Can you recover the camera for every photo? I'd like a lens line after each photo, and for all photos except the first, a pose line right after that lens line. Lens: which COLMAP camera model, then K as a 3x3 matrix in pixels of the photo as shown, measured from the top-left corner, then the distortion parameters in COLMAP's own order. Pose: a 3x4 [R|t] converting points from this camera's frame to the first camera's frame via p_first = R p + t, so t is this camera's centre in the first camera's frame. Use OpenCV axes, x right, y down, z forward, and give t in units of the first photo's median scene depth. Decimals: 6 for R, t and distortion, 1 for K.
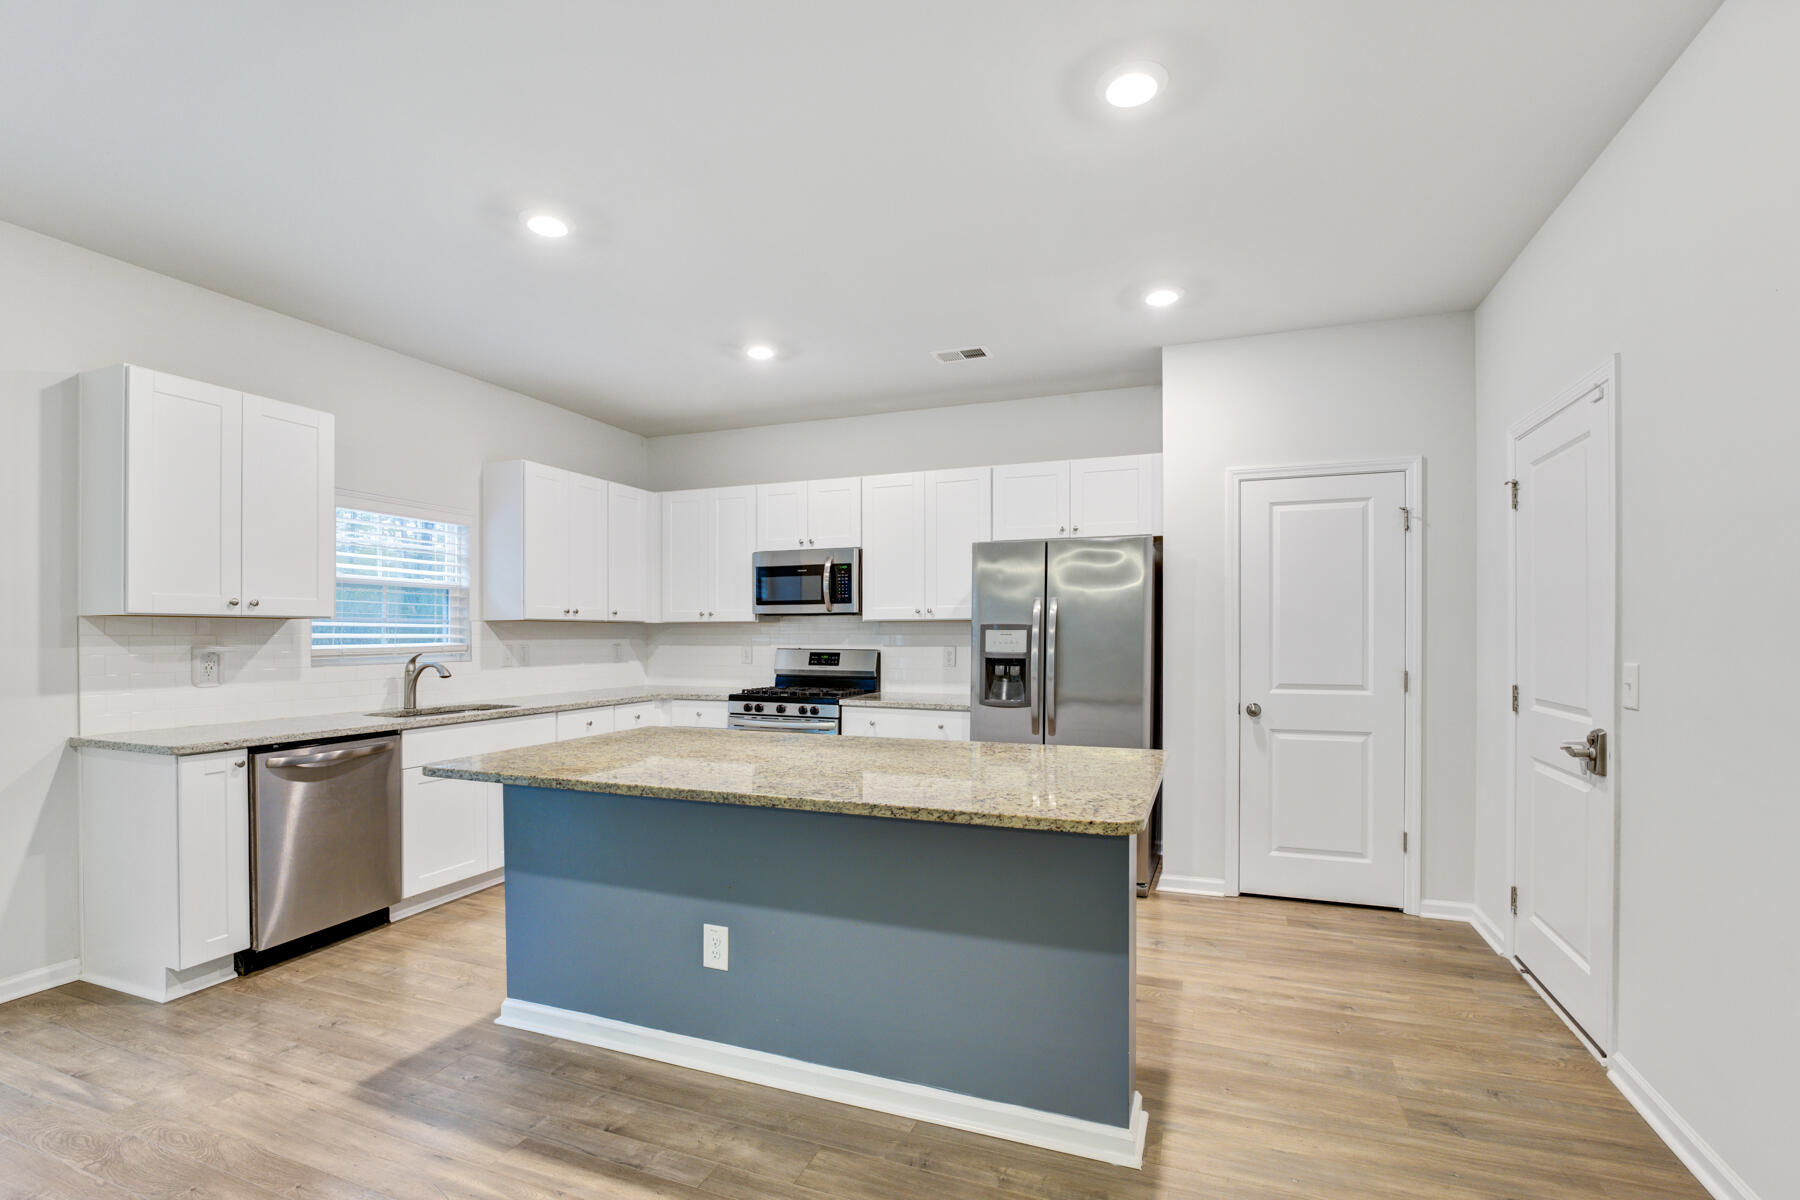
lens RADIAL K [[818.0, 0, 900.7], [0, 818.0, 629.3], [0, 0, 1]] dist [-0.020086, -0.000184]
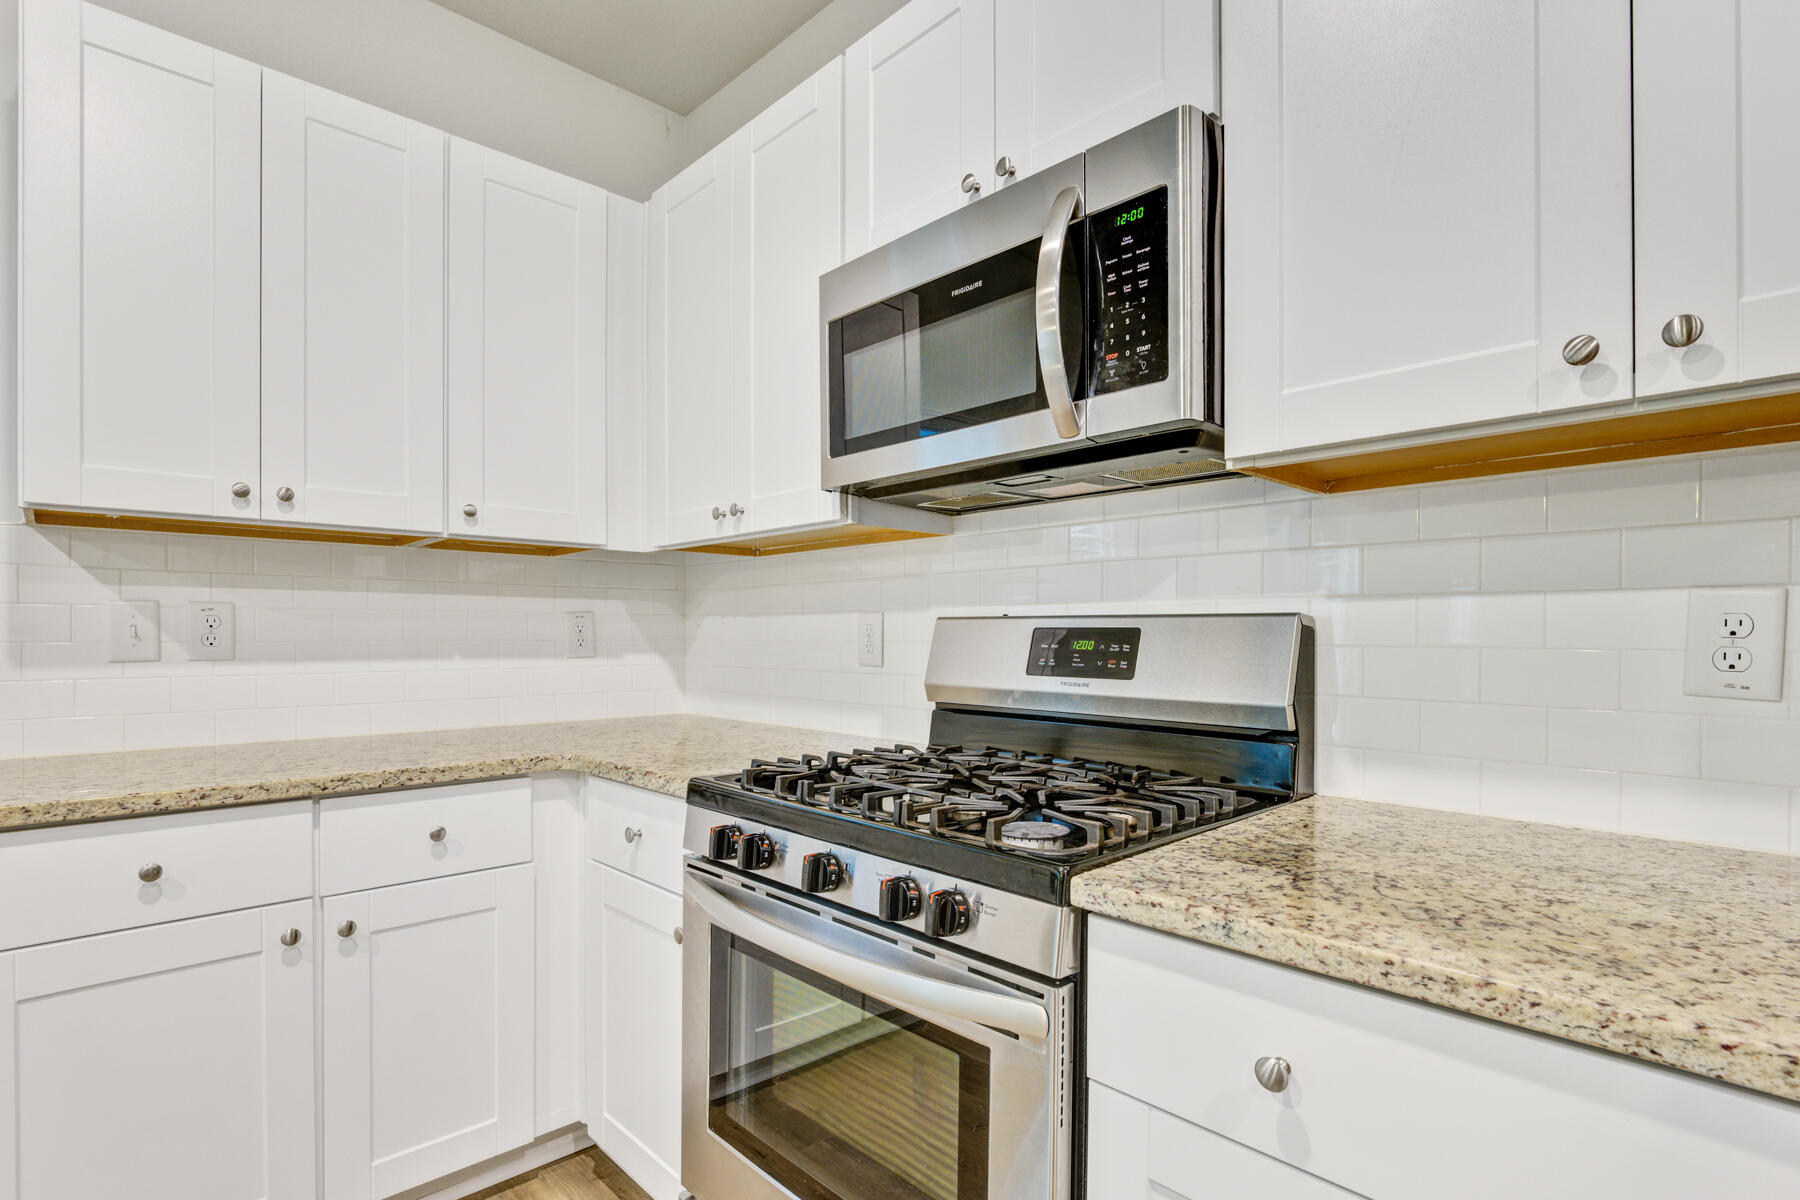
lens RADIAL K [[886.0, 0, 904.8], [0, 886.0, 633.7], [0, 0, 1]] dist [-0.002464, -0.000414]
pose [[0.910068, -0.000008, -0.414458, -0.033040], [0.000886, 0.999998, 0.001926, 0.038385], [0.414457, -0.002120, 0.910066, 0.917654]]
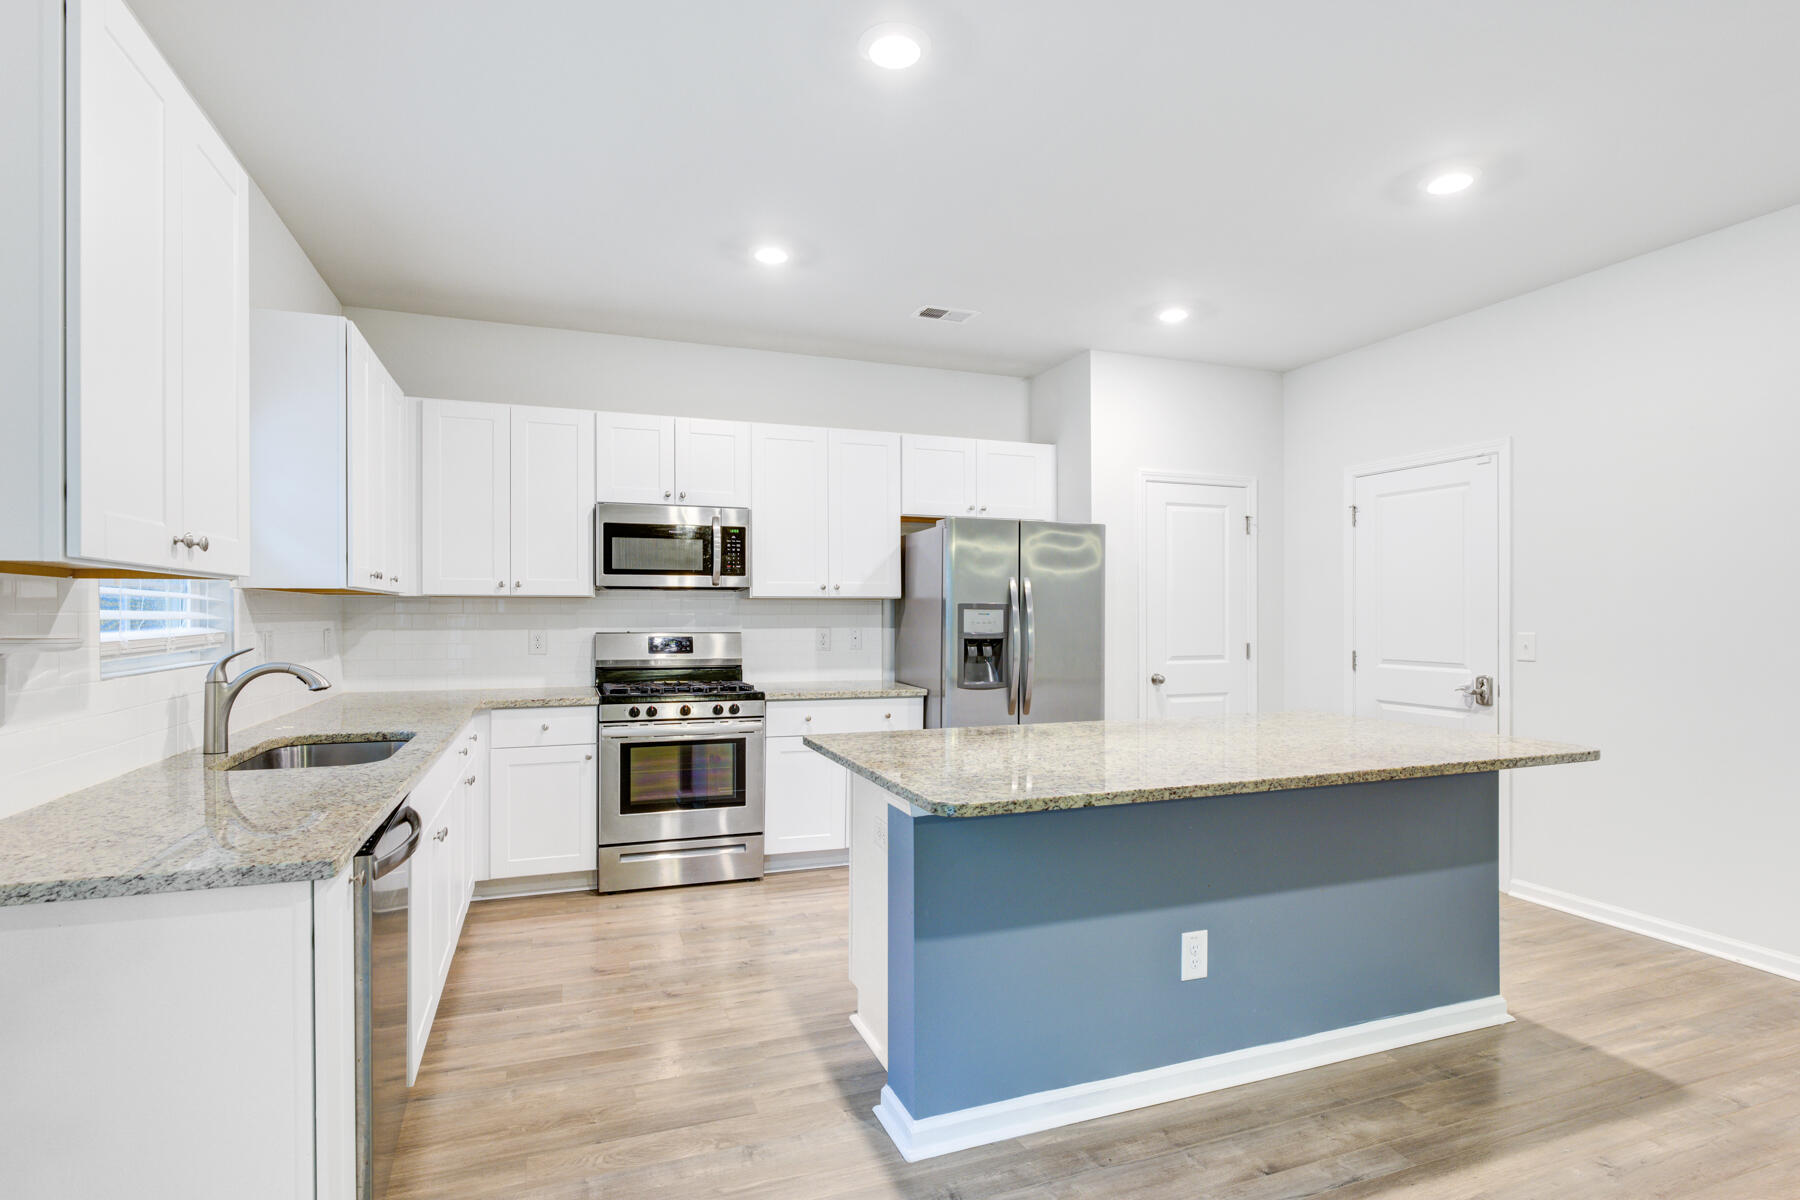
lens RADIAL K [[905.0, 0, 900.0], [0, 905.0, 600.0], [0, 0, 1]] dist [-0.012115, 0.000687]
pose [[0.745181, 0.011751, 0.666758, -0.656010], [-0.005110, 0.999916, -0.011912, 0.002679], [-0.666842, 0.005470, 0.745179, 0.263383]]
